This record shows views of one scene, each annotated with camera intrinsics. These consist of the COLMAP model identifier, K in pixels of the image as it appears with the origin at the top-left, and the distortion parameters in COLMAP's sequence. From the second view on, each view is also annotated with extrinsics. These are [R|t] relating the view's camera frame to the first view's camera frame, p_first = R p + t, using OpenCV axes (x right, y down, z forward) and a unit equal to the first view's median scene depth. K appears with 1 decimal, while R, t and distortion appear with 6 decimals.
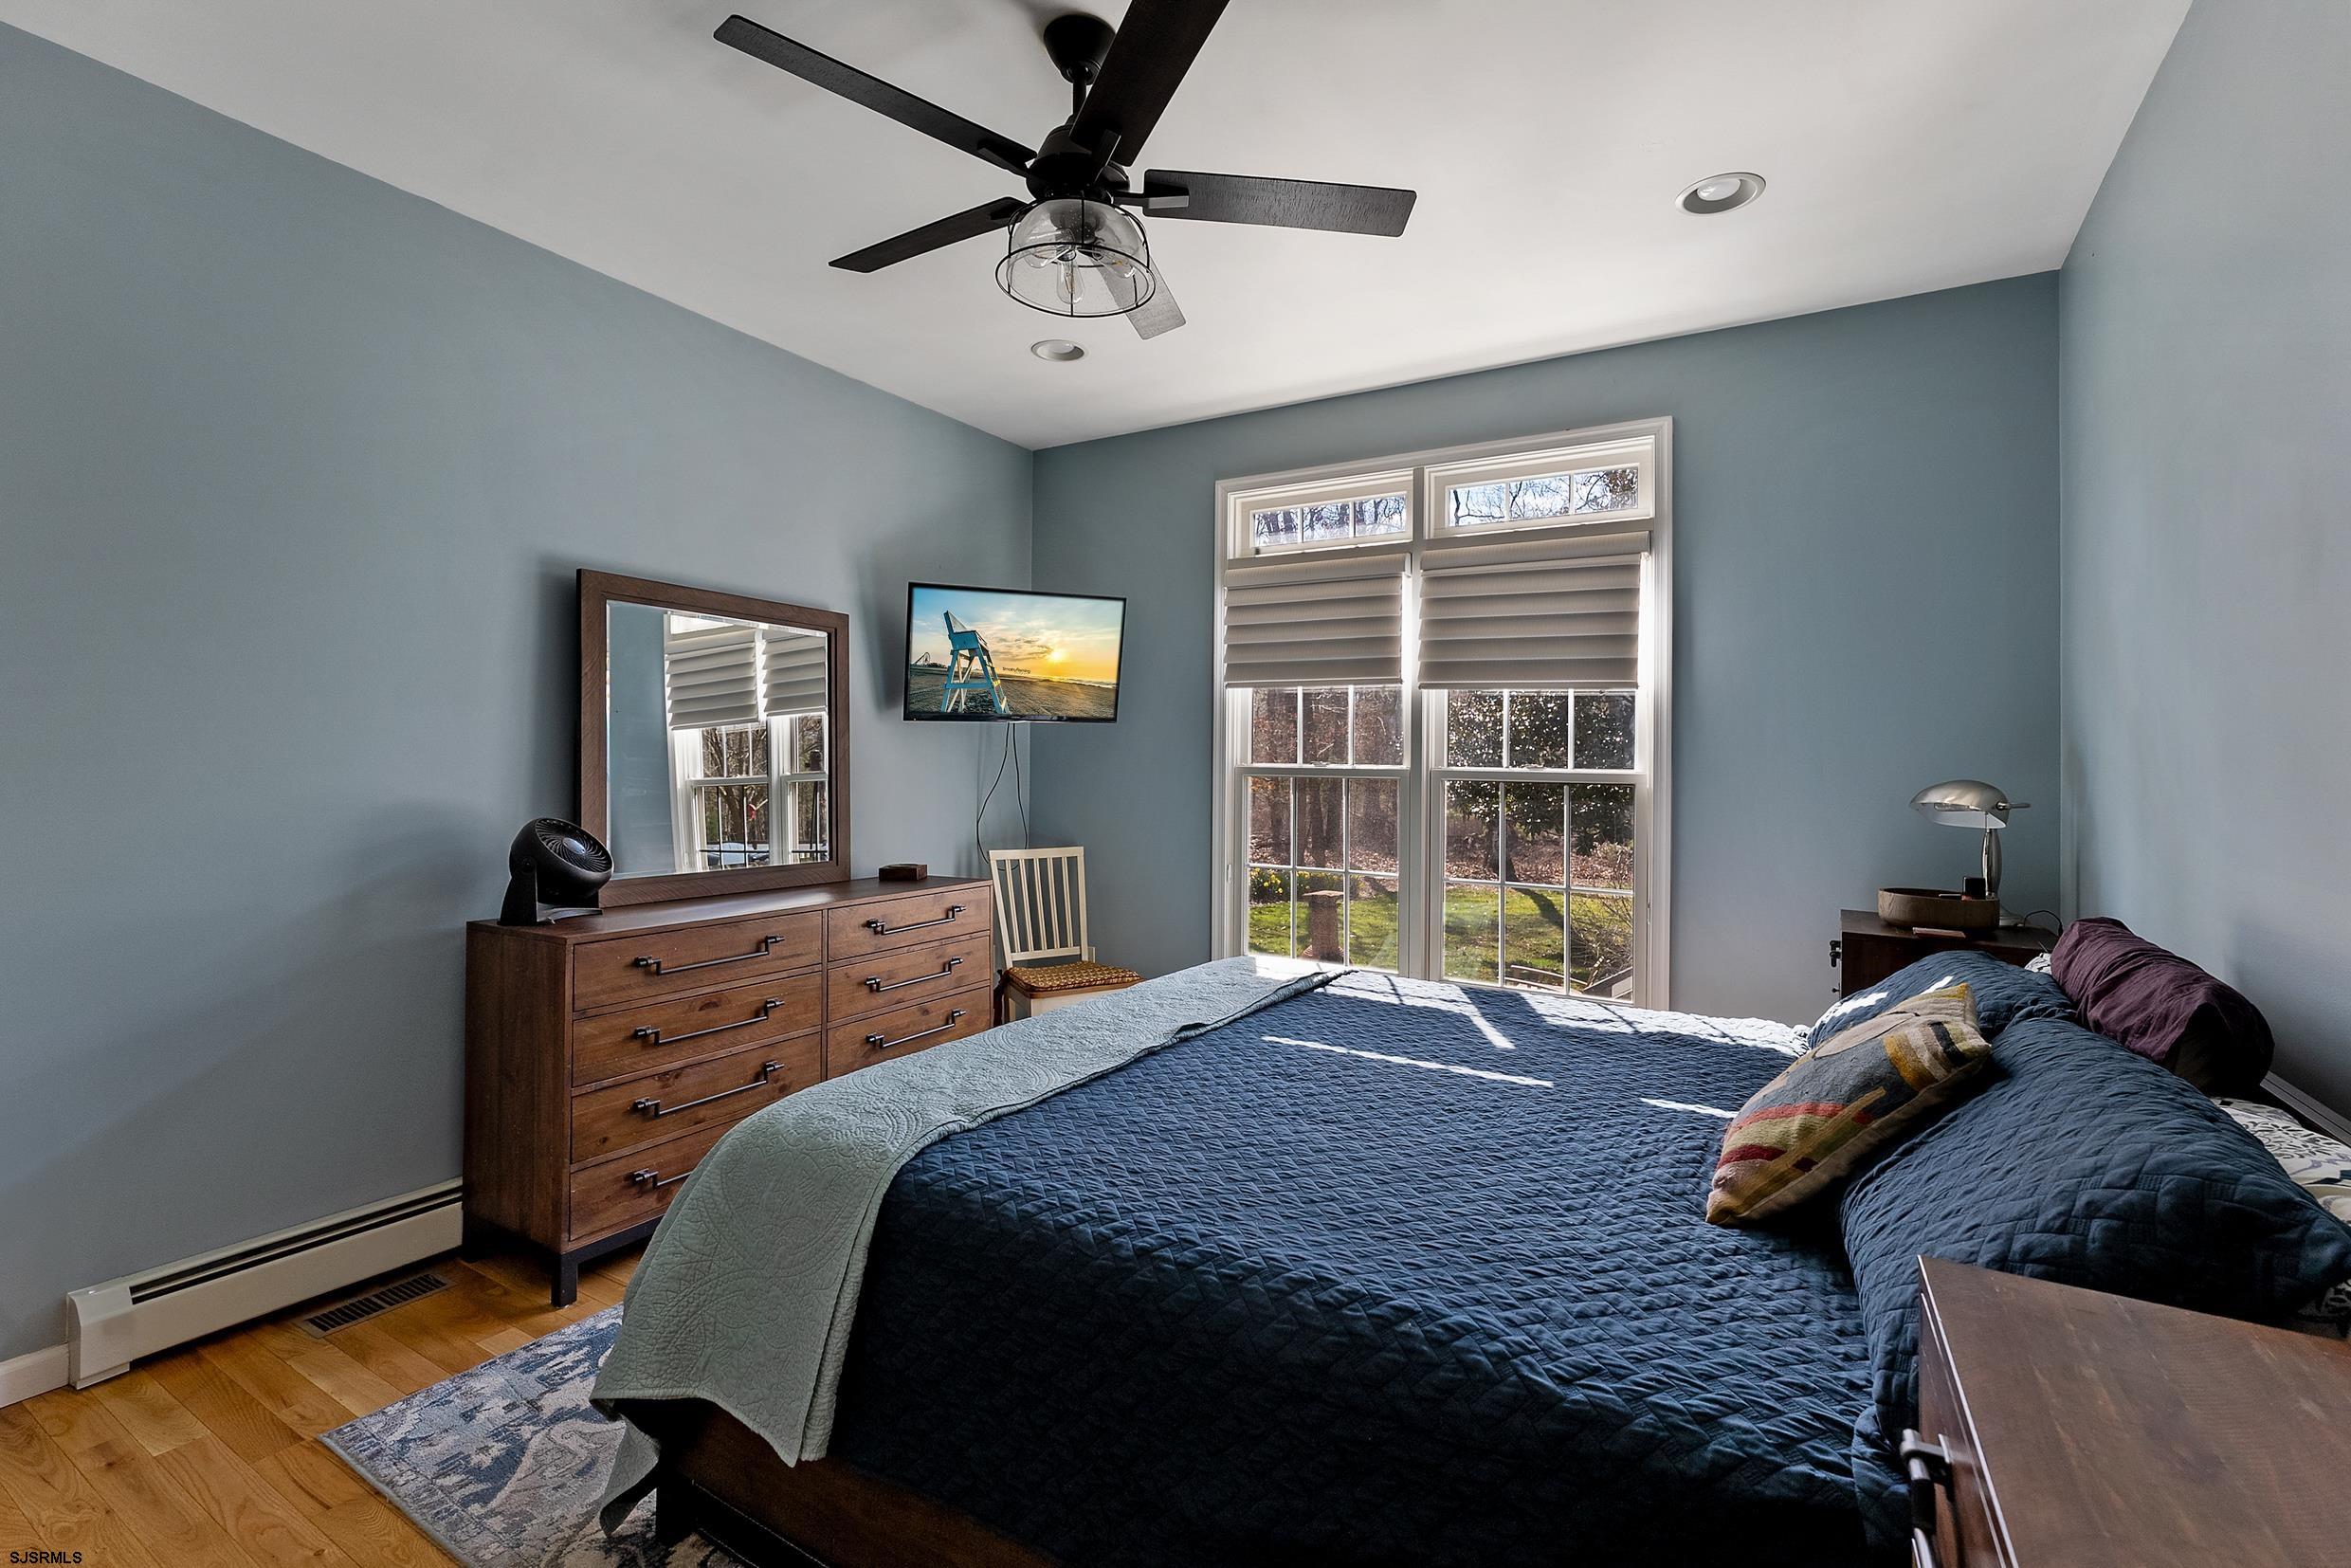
lens RADIAL K [[948.0, 0, 1179.4], [0, 948.0, 774.0], [0, 0, 1]] dist [0.000826, 0.000107]
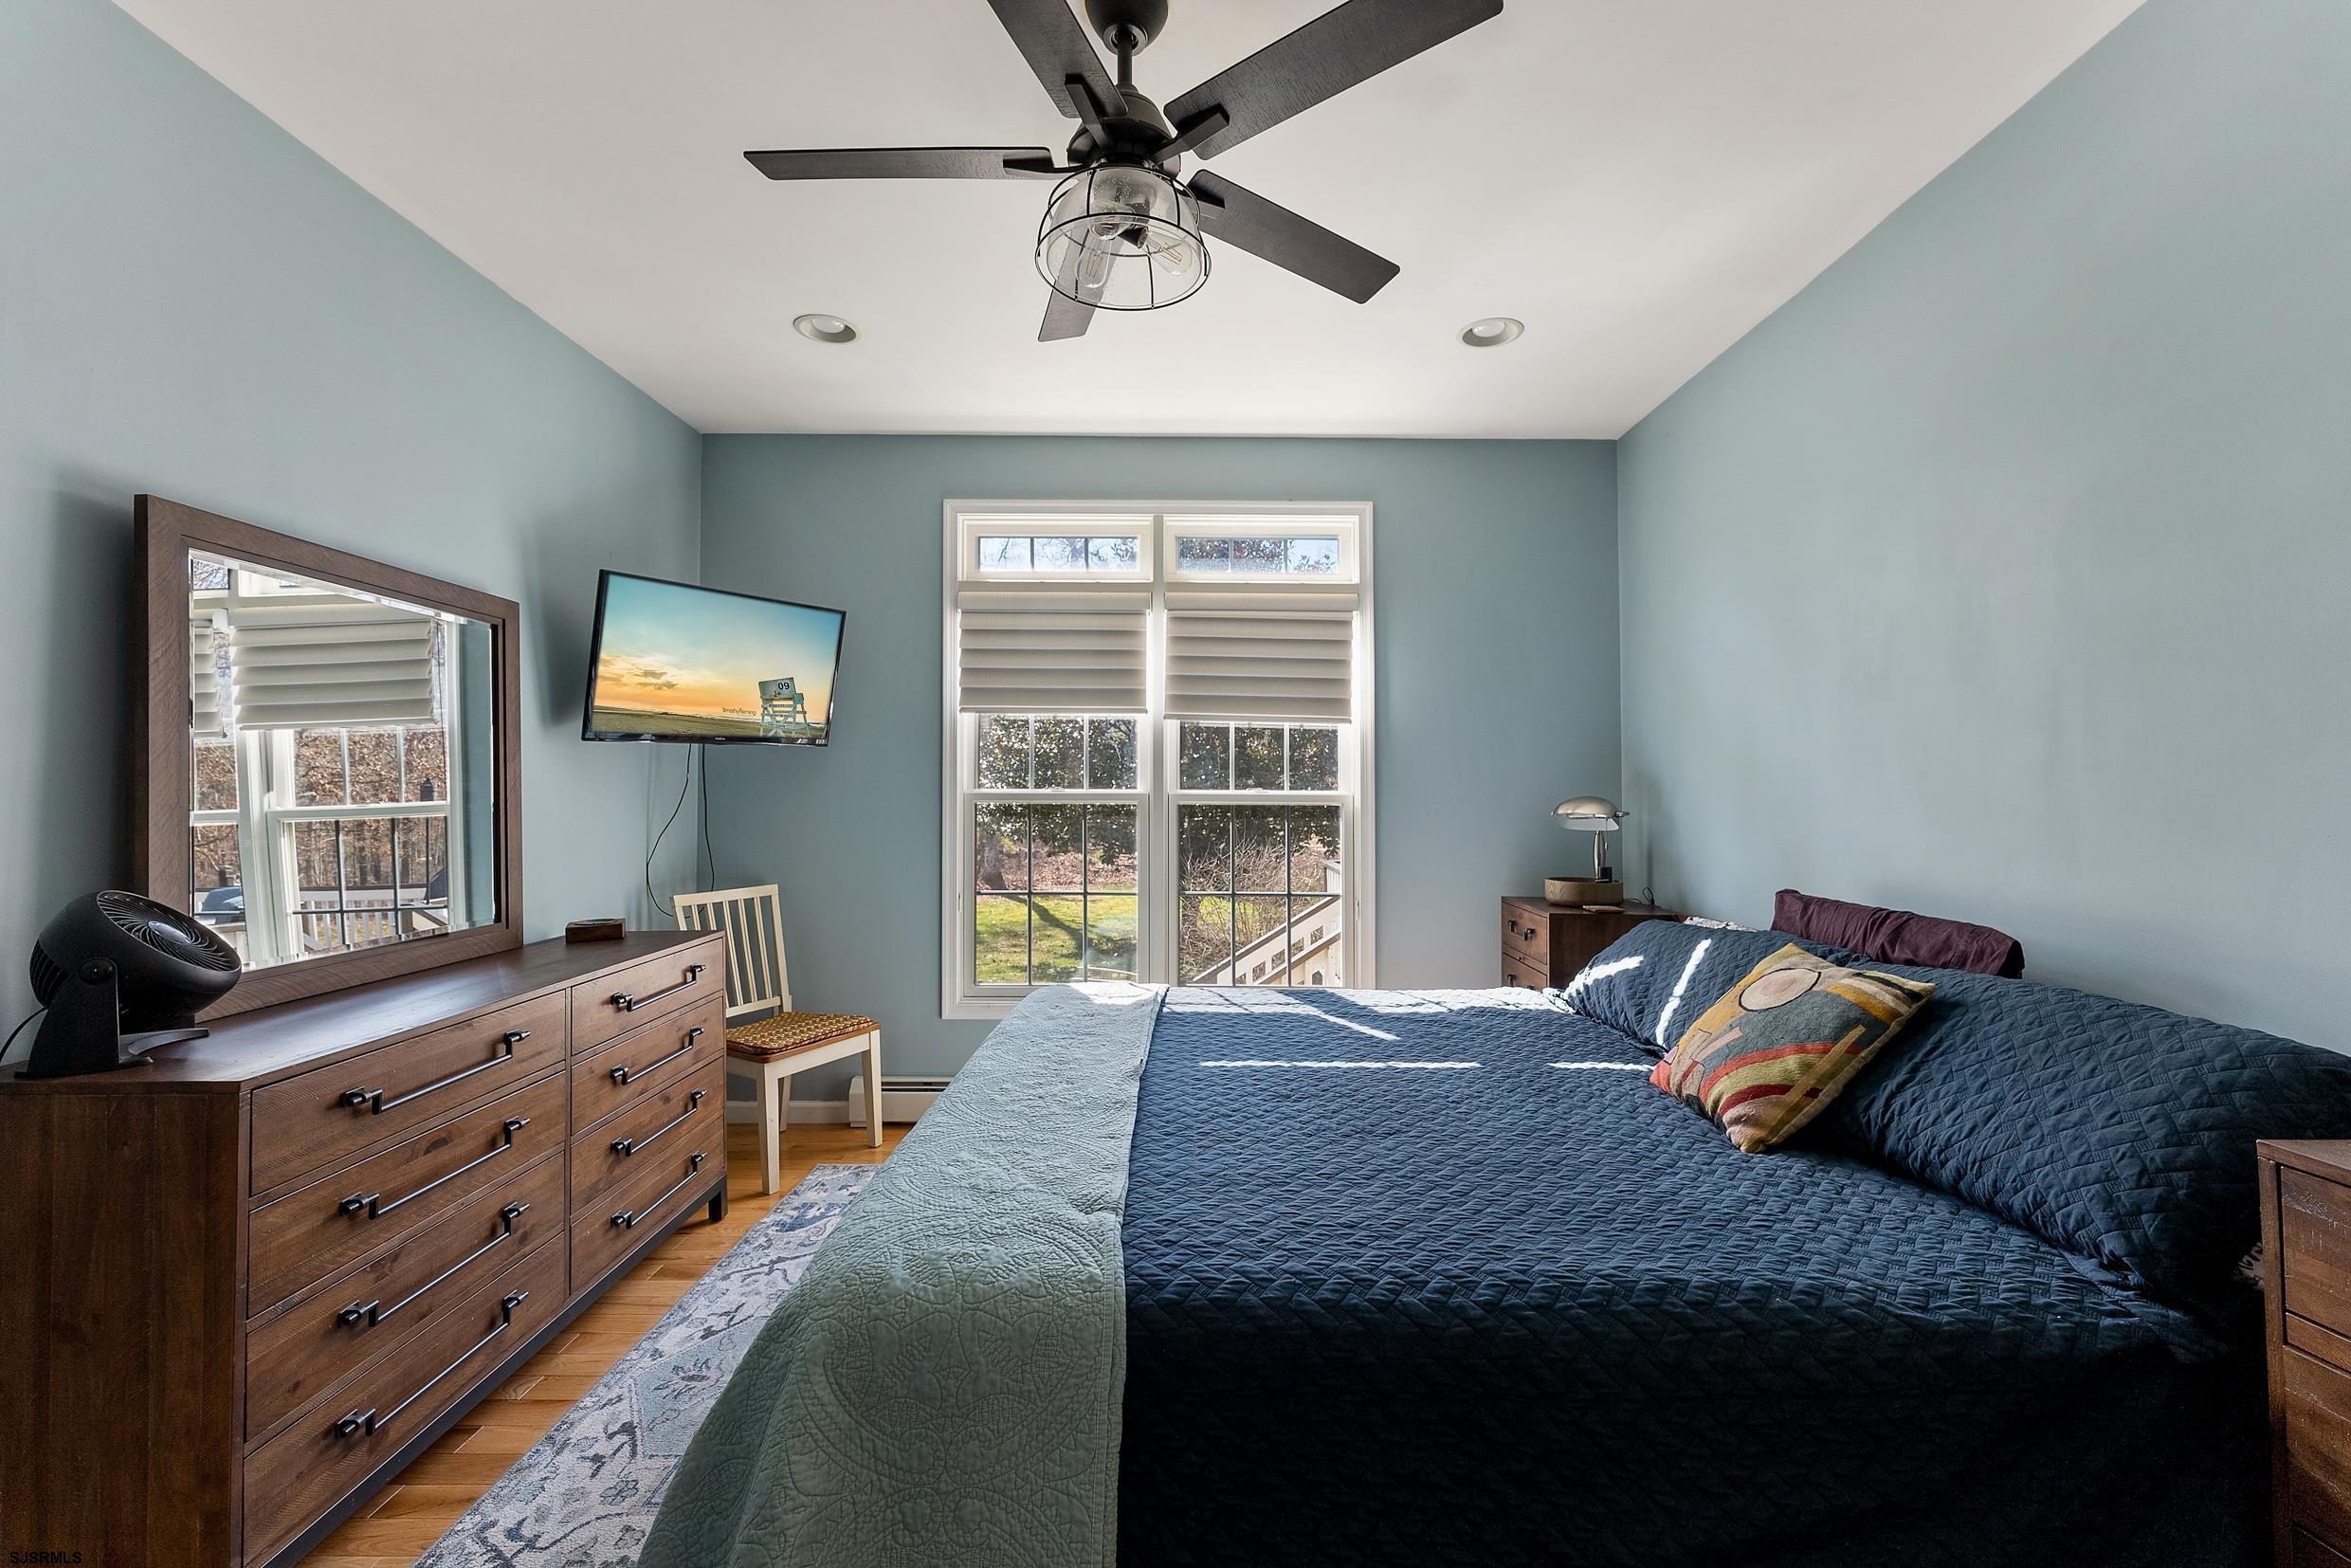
lens RADIAL K [[886.0, 0, 1175.5], [0, 886.0, 784.0], [0, 0, 1]] dist [-0.000026, 0.000100]
pose [[0.878394, -0.007891, 0.477872, -0.295442], [0.014755, 0.999835, -0.010613, -0.005963], [-0.477709, 0.016373, 0.878365, 0.145115]]
